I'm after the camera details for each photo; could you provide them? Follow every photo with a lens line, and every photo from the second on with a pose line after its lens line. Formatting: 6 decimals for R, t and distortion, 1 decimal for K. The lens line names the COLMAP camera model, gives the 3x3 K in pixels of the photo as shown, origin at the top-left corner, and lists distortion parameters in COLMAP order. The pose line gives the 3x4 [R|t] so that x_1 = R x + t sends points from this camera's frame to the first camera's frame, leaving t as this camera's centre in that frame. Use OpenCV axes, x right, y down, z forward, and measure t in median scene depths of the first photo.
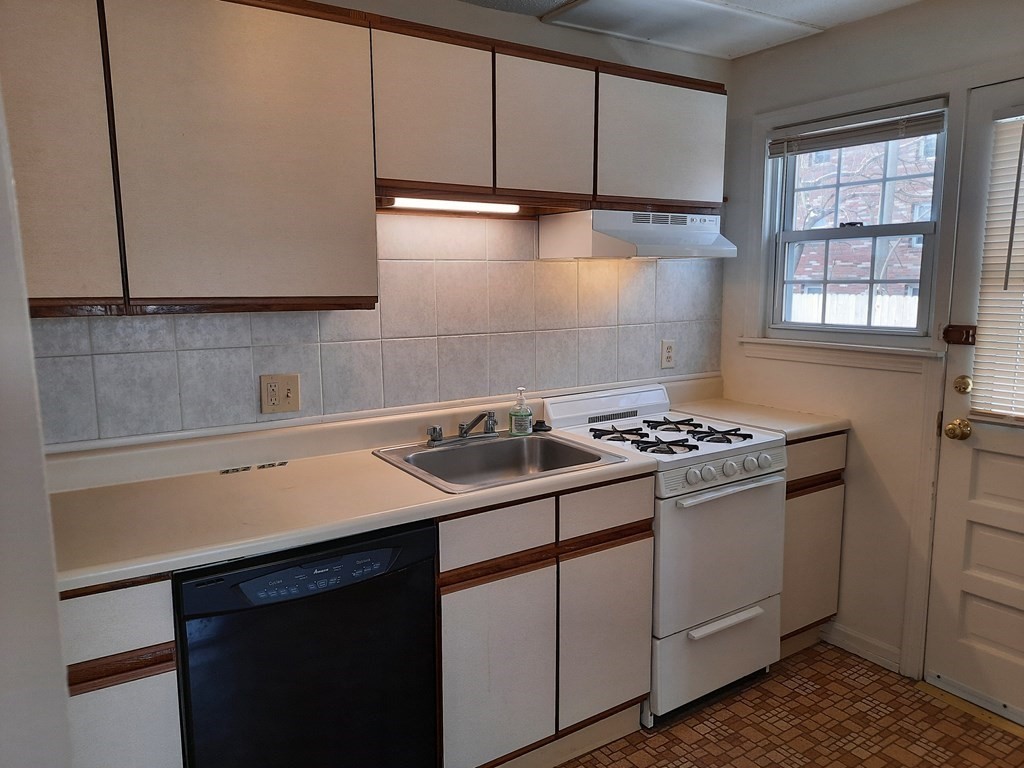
lens RADIAL K [[743.2, 0, 519.5], [0, 743.2, 399.5], [0, 0, 1]] dist [0.069220, -0.067242]
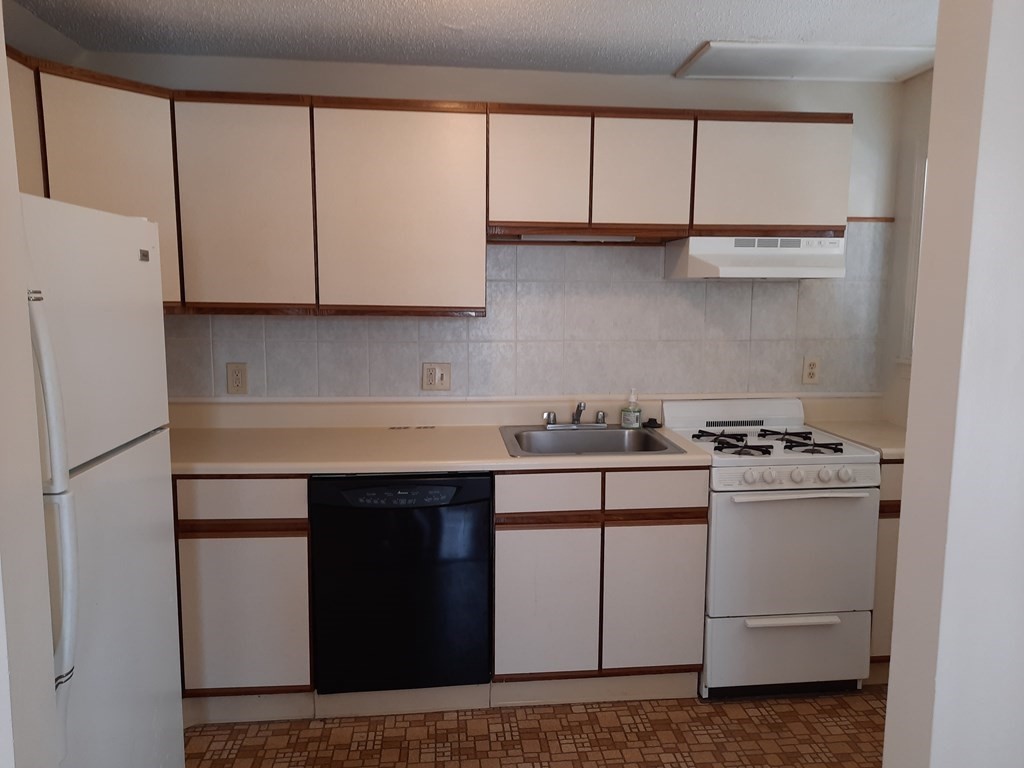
lens RADIAL K [[743.2, 0, 519.5], [0, 743.2, 399.5], [0, 0, 1]] dist [0.069220, -0.067242]
pose [[0.886052, 0.076240, -0.457274, 0.433161], [-0.087373, 0.996170, -0.003212, 0.023923], [0.455278, 0.042800, 0.889320, -0.144577]]
